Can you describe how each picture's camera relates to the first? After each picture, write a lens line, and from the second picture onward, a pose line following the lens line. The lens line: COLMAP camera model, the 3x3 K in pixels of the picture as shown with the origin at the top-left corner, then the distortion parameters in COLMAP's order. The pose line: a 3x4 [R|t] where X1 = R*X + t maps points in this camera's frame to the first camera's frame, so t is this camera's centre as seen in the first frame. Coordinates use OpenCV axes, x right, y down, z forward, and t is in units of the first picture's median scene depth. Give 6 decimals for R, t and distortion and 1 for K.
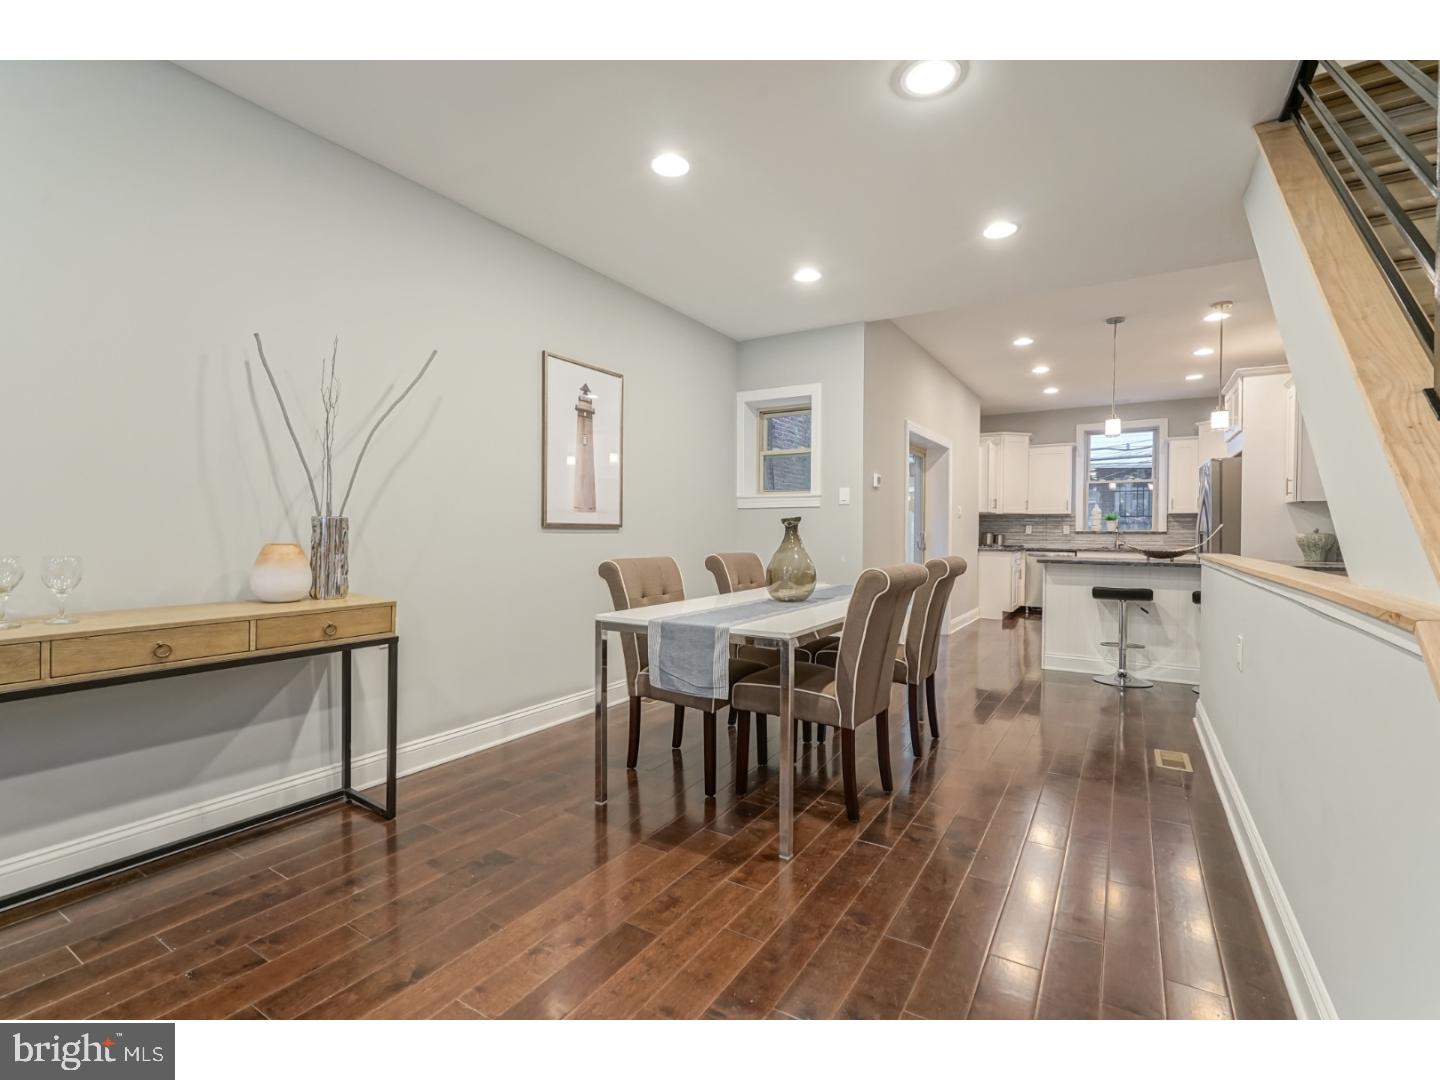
lens RADIAL K [[648.7, 0, 723.9], [0, 648.7, 542.1], [0, 0, 1]] dist [-0.006708, 0.002102]
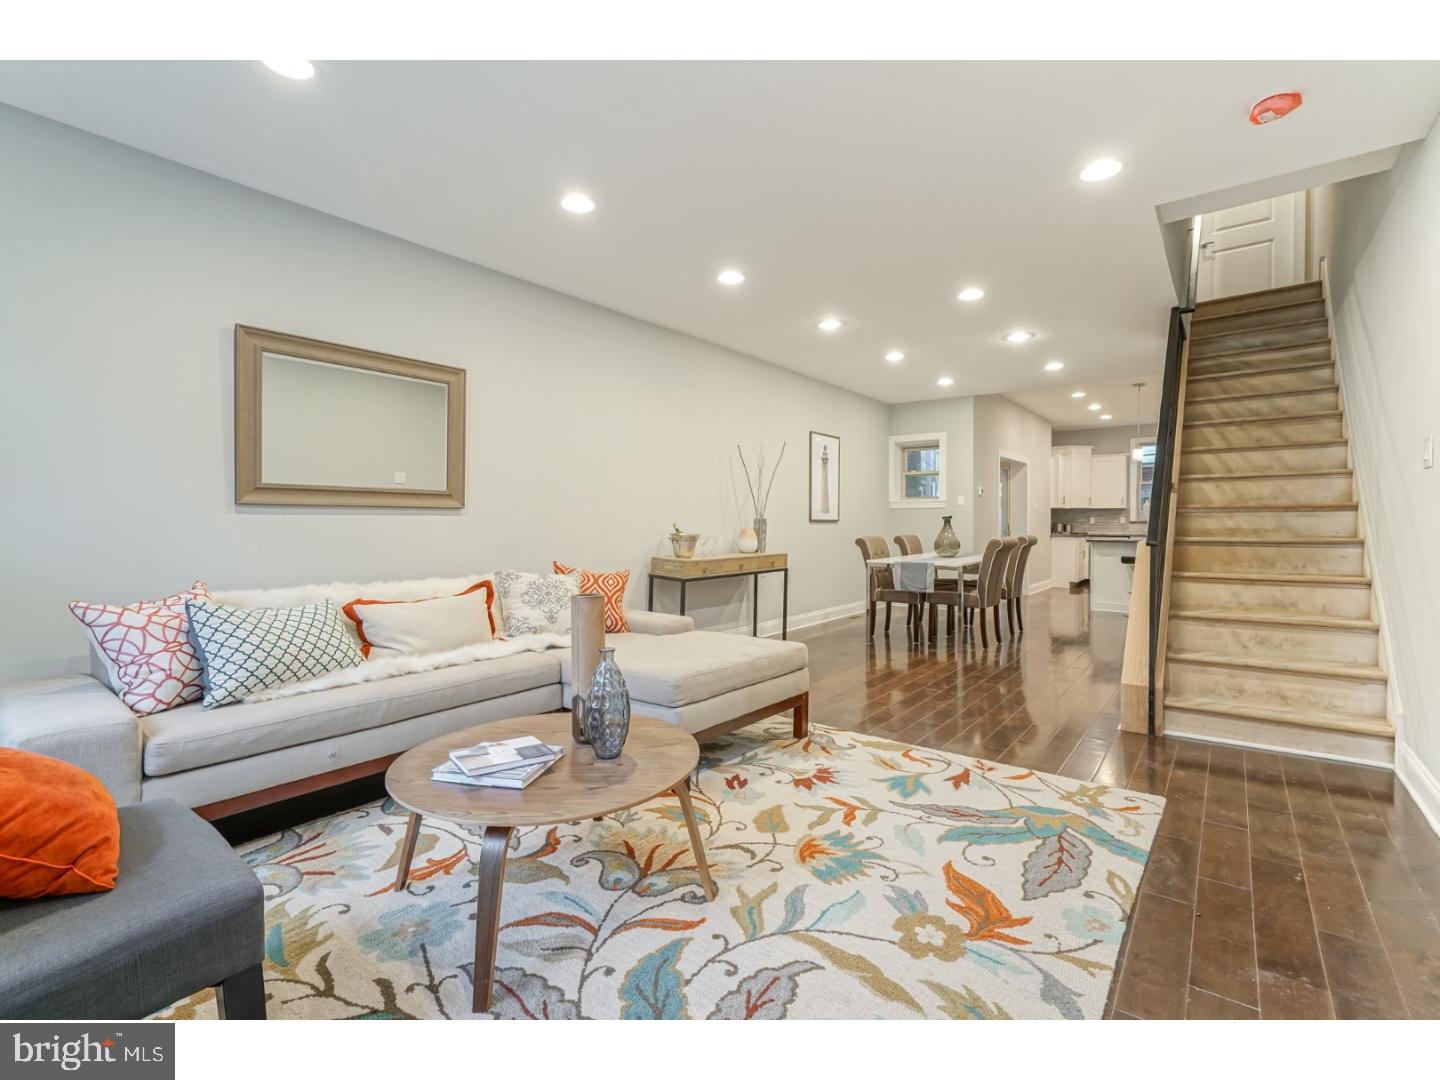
lens RADIAL K [[648.7, 0, 718.5], [0, 648.7, 538.1], [0, 0, 1]] dist [-0.006708, 0.002102]
pose [[0.994077, -0.005735, -0.108526, -0.234884], [0.006207, 0.999973, 0.004016, 0.011253], [0.108500, -0.004665, 0.994086, -0.661835]]
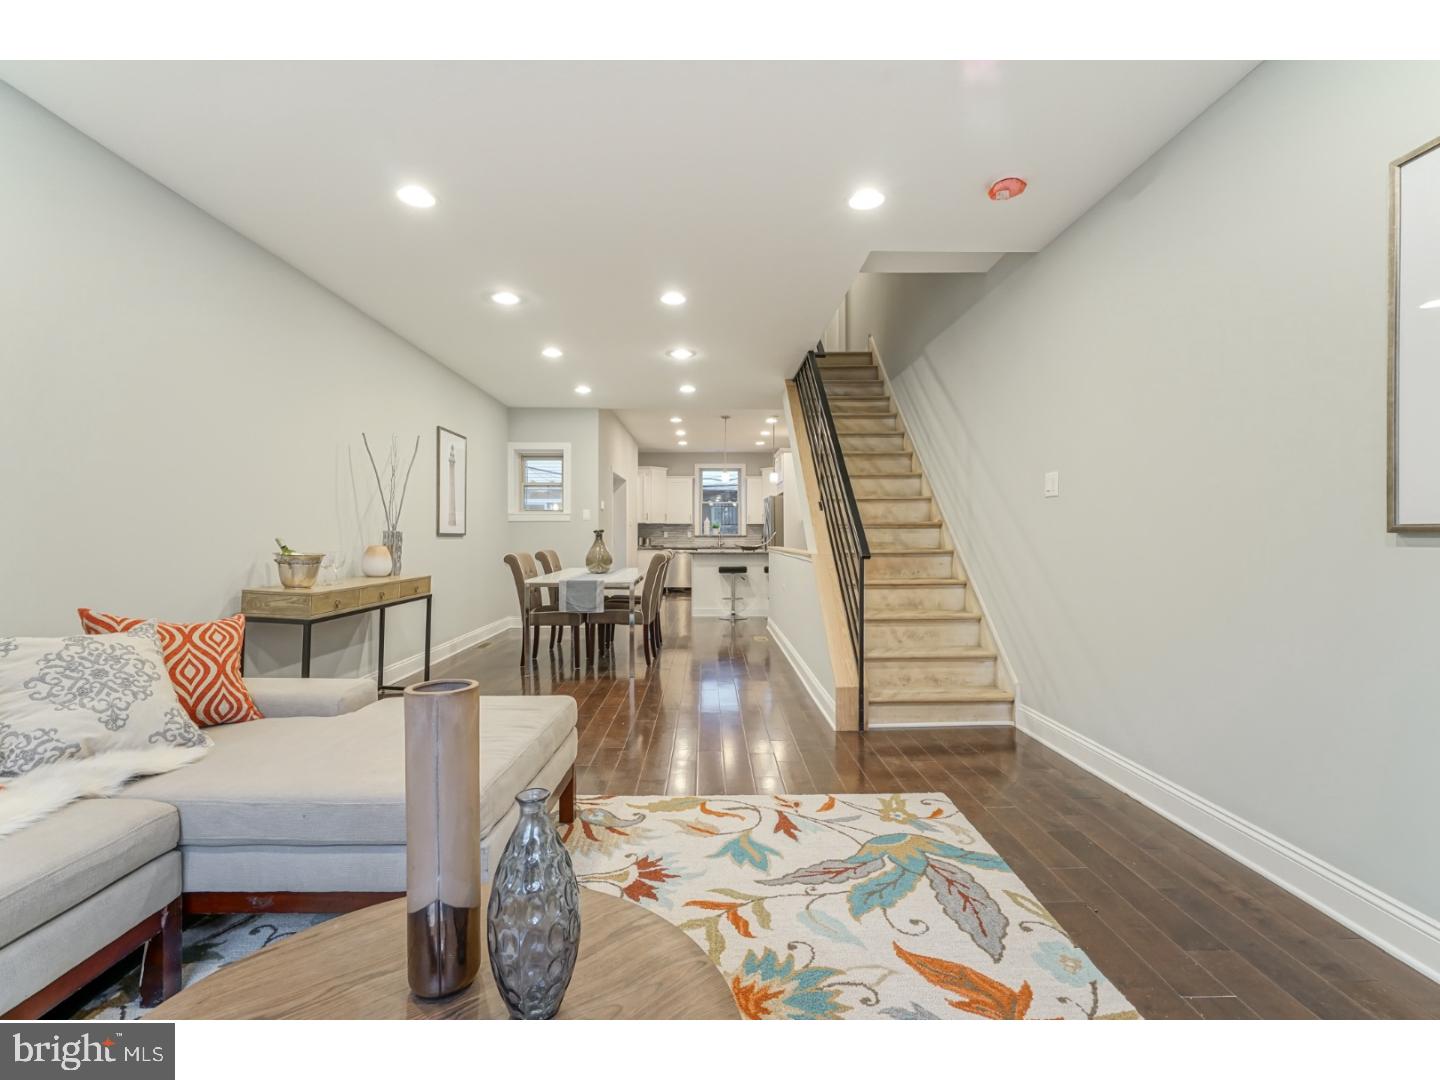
lens RADIAL K [[648.7, 0, 717.3], [0, 648.7, 538.3], [0, 0, 1]] dist [-0.006708, 0.002102]
pose [[0.841524, -0.009087, 0.540144, -0.387229], [0.016703, 0.999818, -0.009203, 0.006529], [-0.539962, 0.016767, 0.841522, -0.491370]]
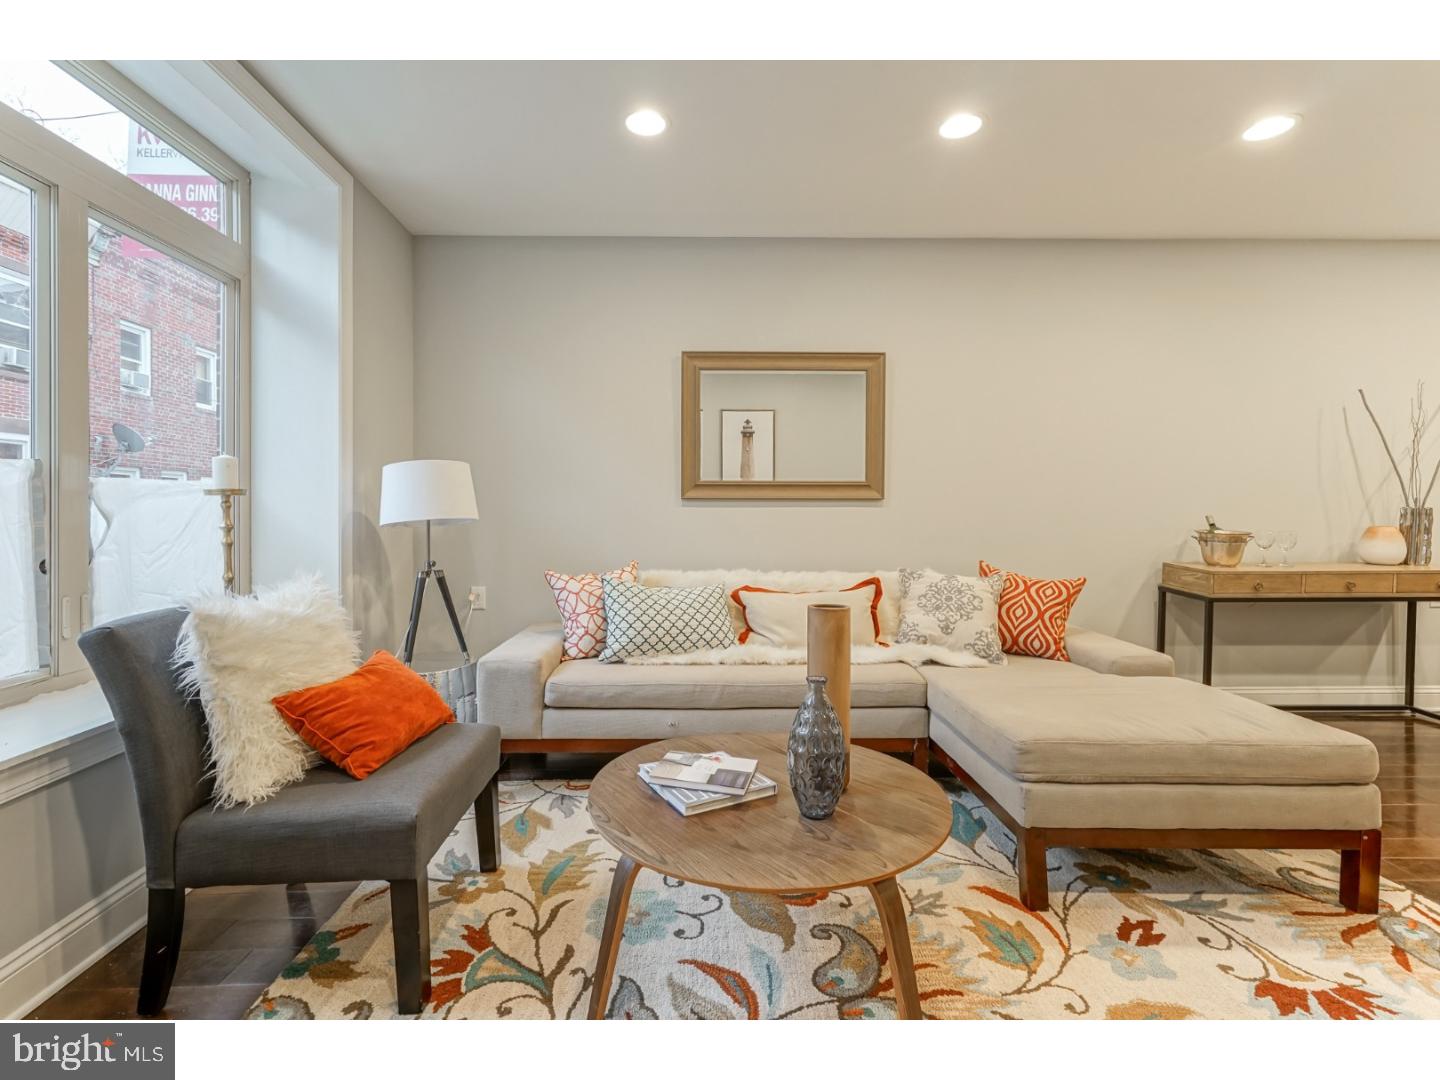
lens RADIAL K [[648.7, 0, 697.5], [0, 648.7, 523.0], [0, 0, 1]] dist [-0.006708, 0.002102]
pose [[0.542093, 0.004381, -0.840307, -0.128976], [-0.011923, 0.999926, -0.002479, 0.008187], [0.840234, 0.011363, 0.542105, -0.509815]]
